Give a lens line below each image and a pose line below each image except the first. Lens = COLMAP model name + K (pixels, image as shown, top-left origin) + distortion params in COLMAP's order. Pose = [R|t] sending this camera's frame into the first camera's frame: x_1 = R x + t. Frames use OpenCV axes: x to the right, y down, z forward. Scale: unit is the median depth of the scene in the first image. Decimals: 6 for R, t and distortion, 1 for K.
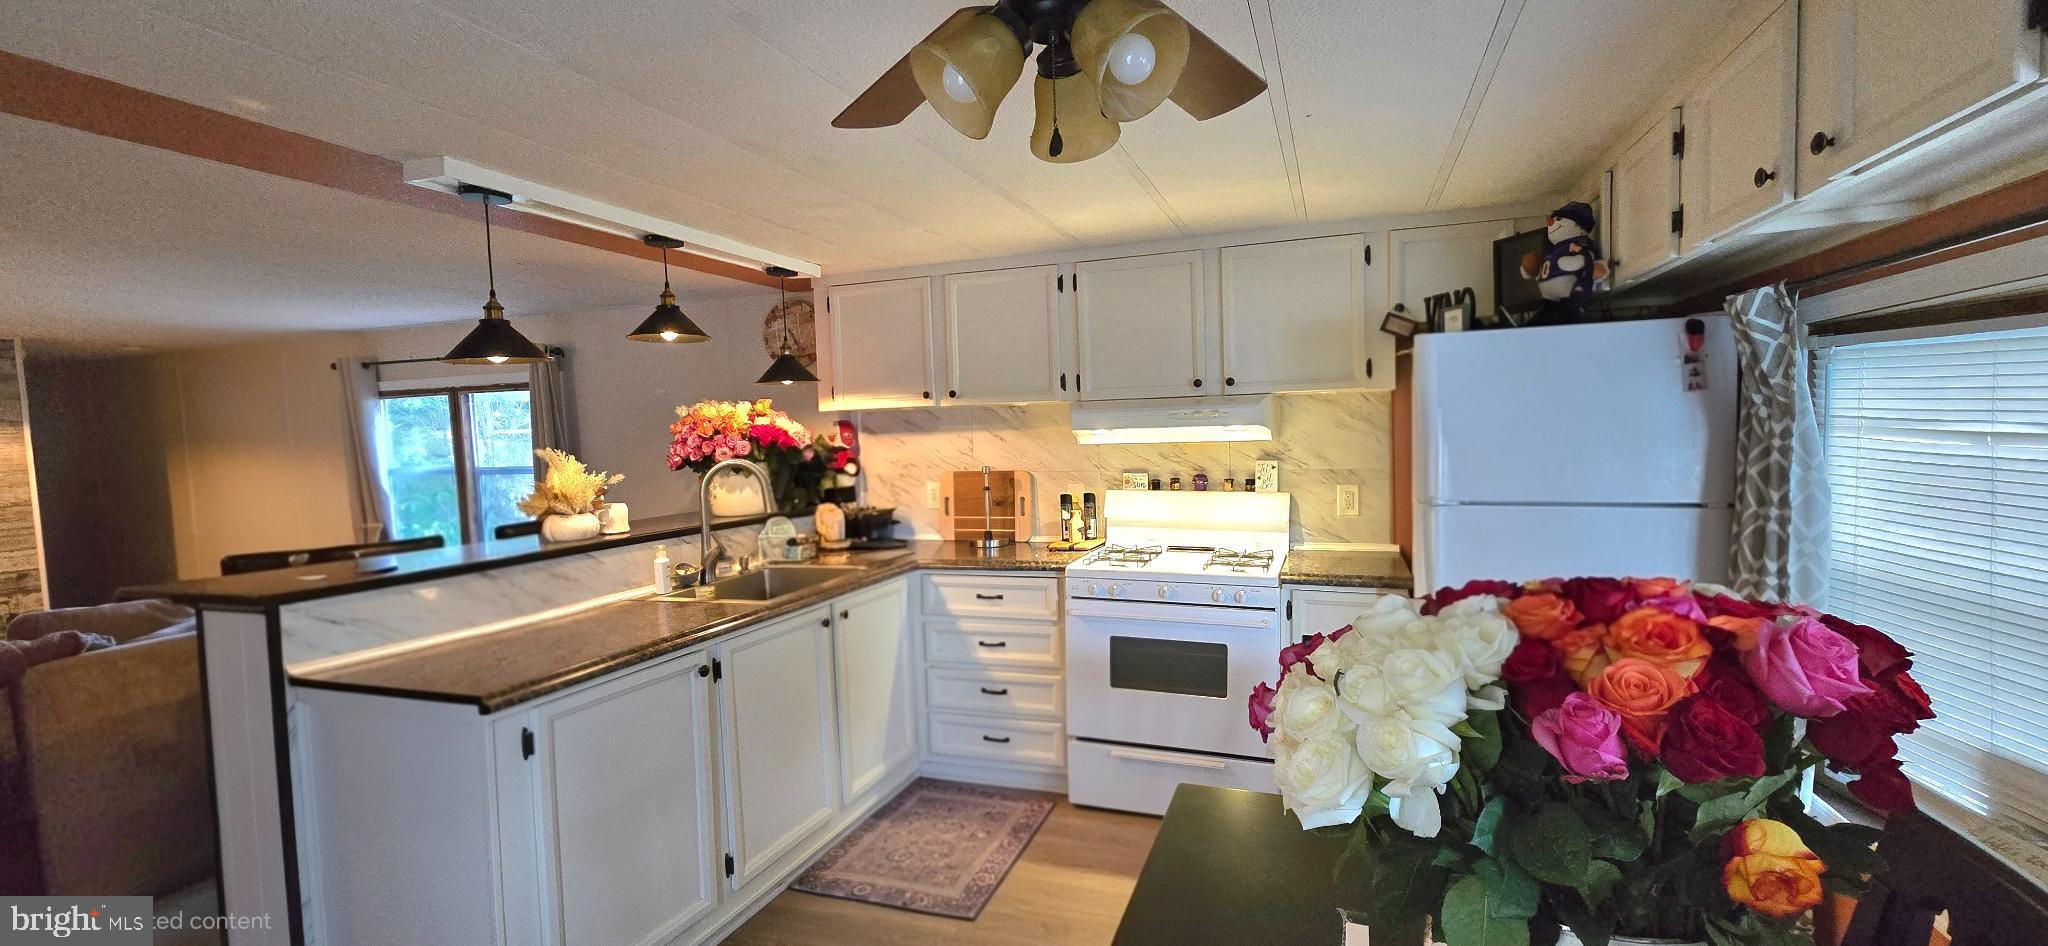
lens RADIAL K [[819.0, 0, 1045.0], [0, 819.0, 472.5], [0, 0, 1]] dist [-0.010015, 0.000283]
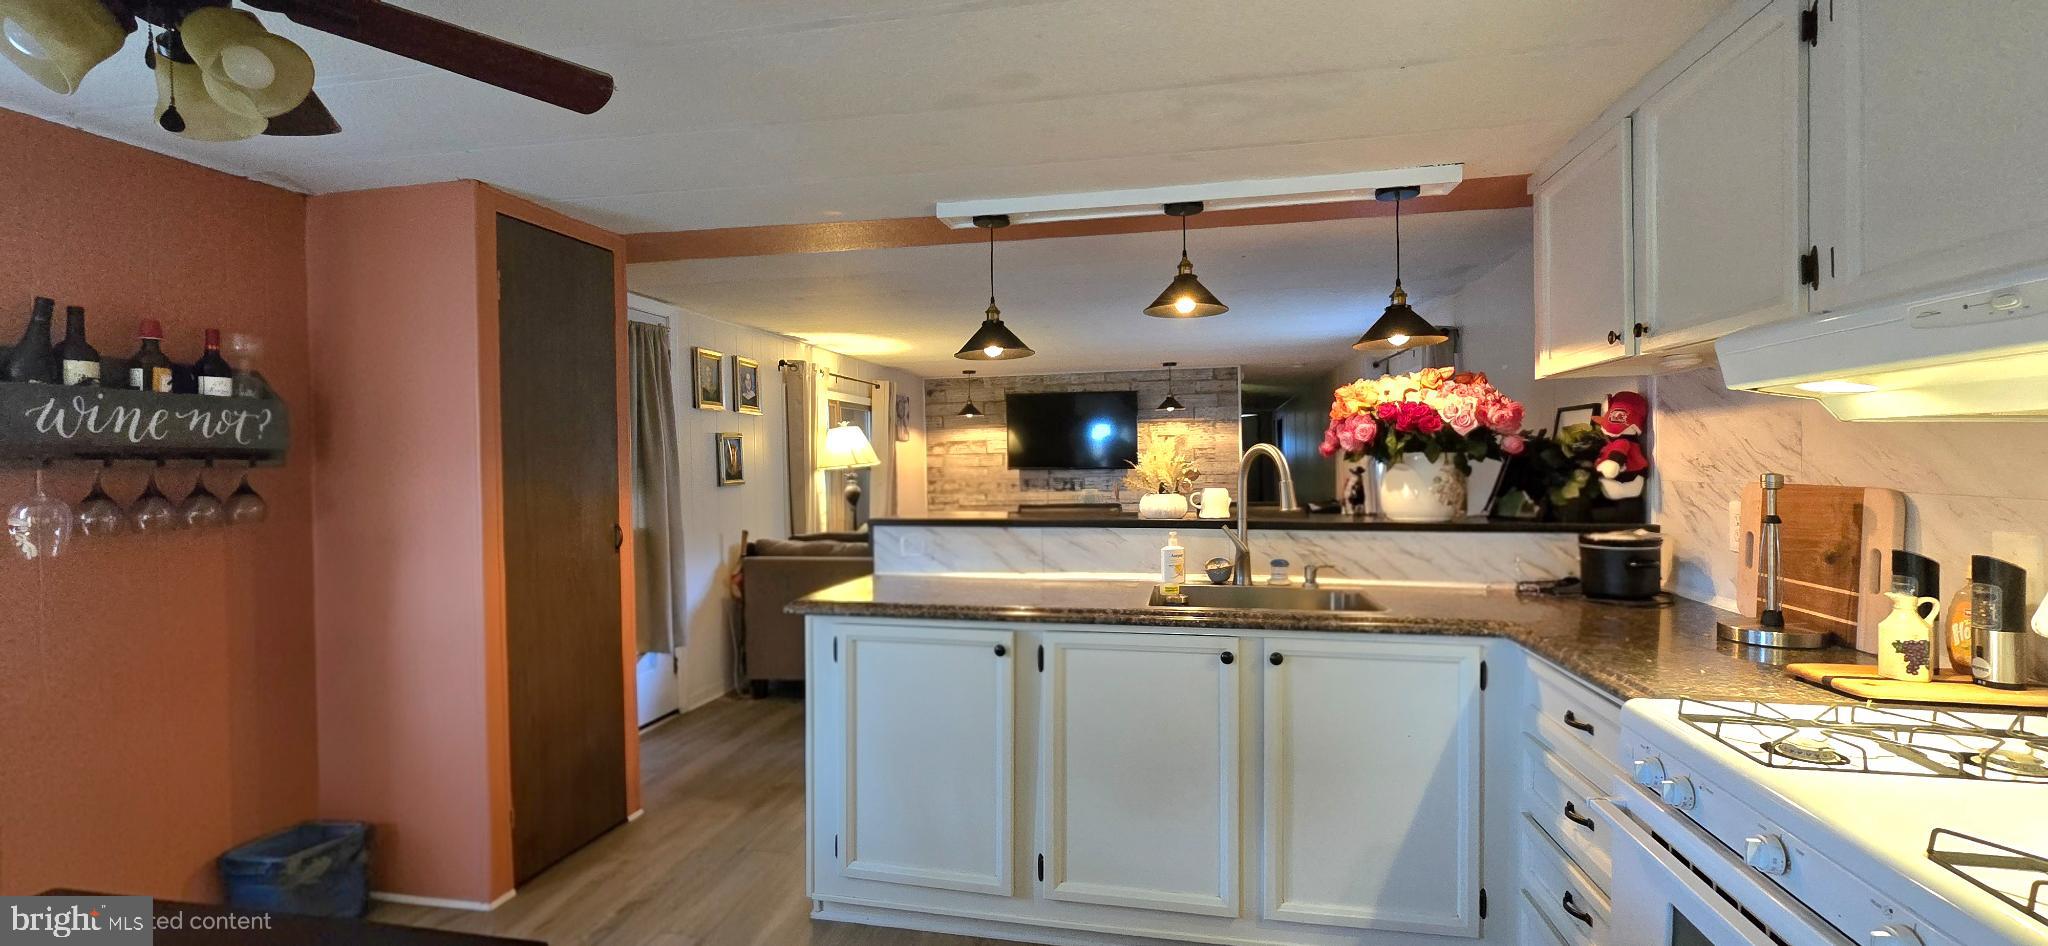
lens RADIAL K [[819.0, 0, 1045.0], [0, 819.0, 472.5], [0, 0, 1]] dist [-0.010015, 0.000283]
pose [[0.168372, 0.042741, -0.984797, 0.352002], [-0.046943, 0.998274, 0.035300, -0.005092], [0.984605, 0.040286, 0.170087, 0.559309]]
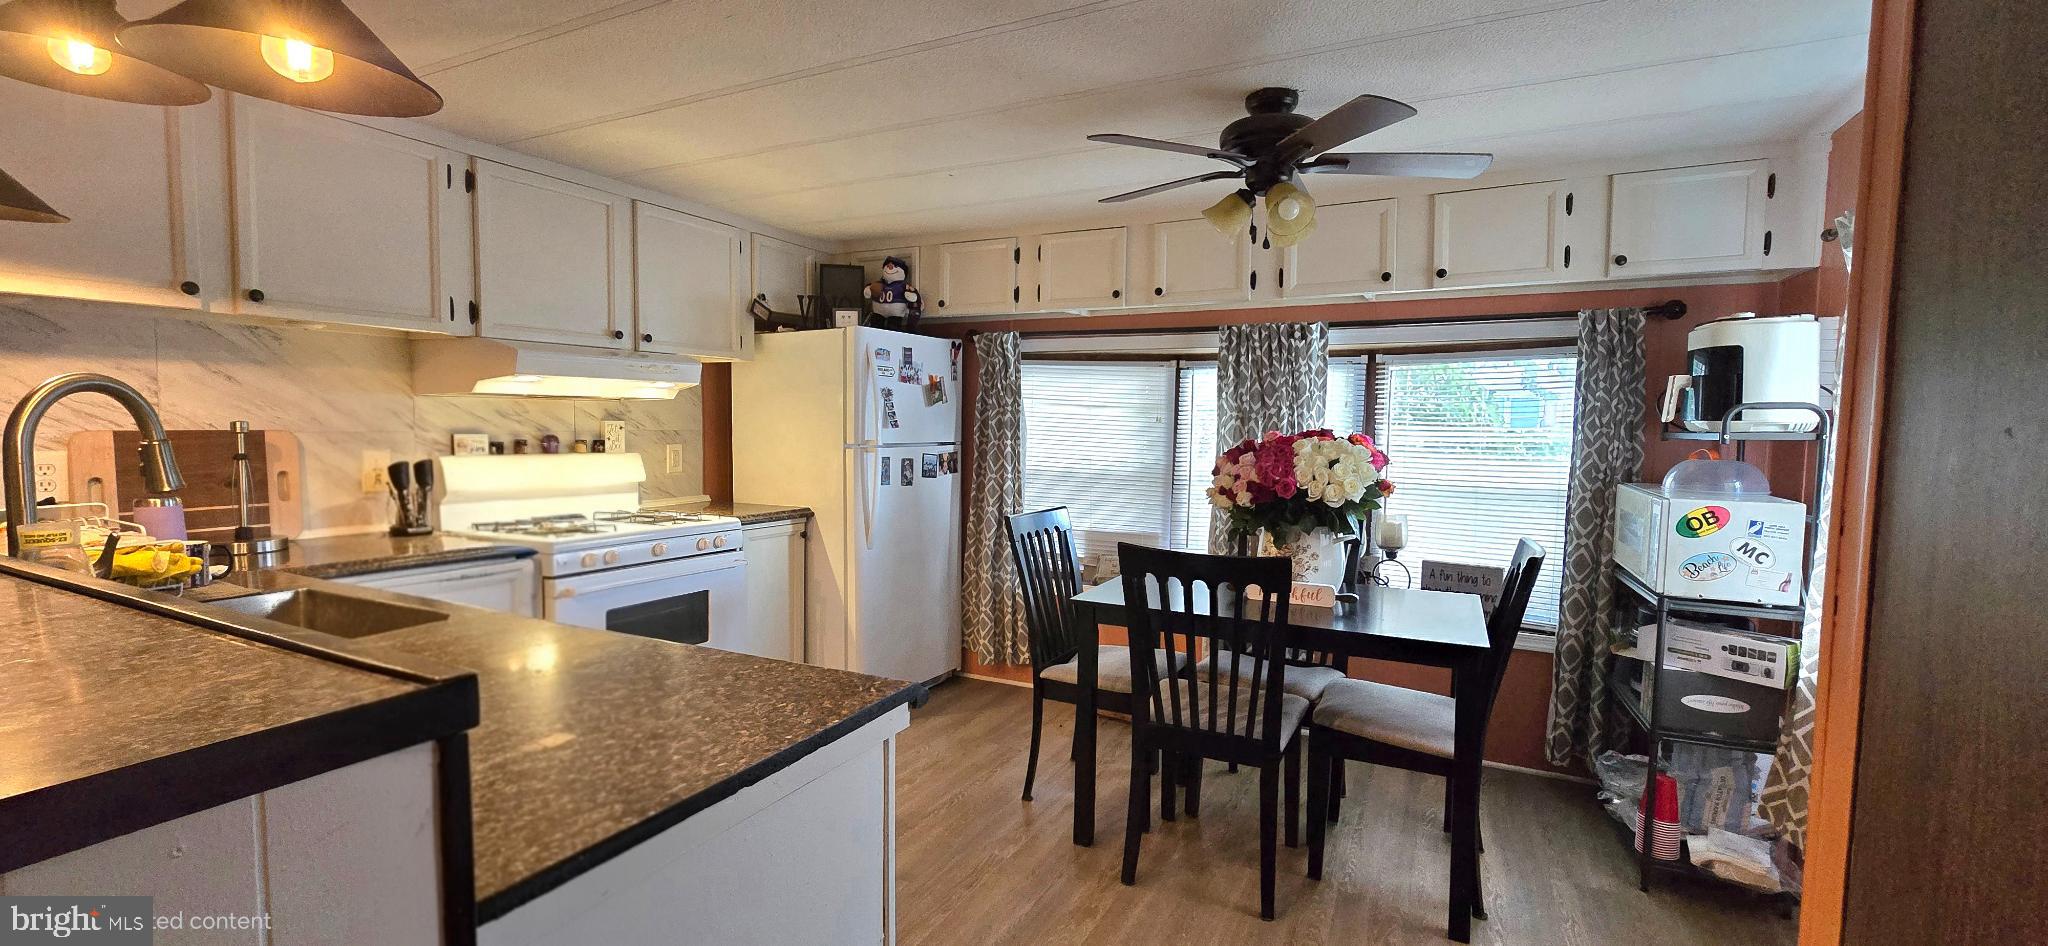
lens RADIAL K [[819.0, 0, 1045.0], [0, 819.0, 472.5], [0, 0, 1]] dist [-0.010015, 0.000283]
pose [[0.121360, -0.036016, 0.991955, -0.655908], [0.035987, 0.998844, 0.031863, 0.035572], [-0.991956, 0.031831, 0.122516, 0.373536]]
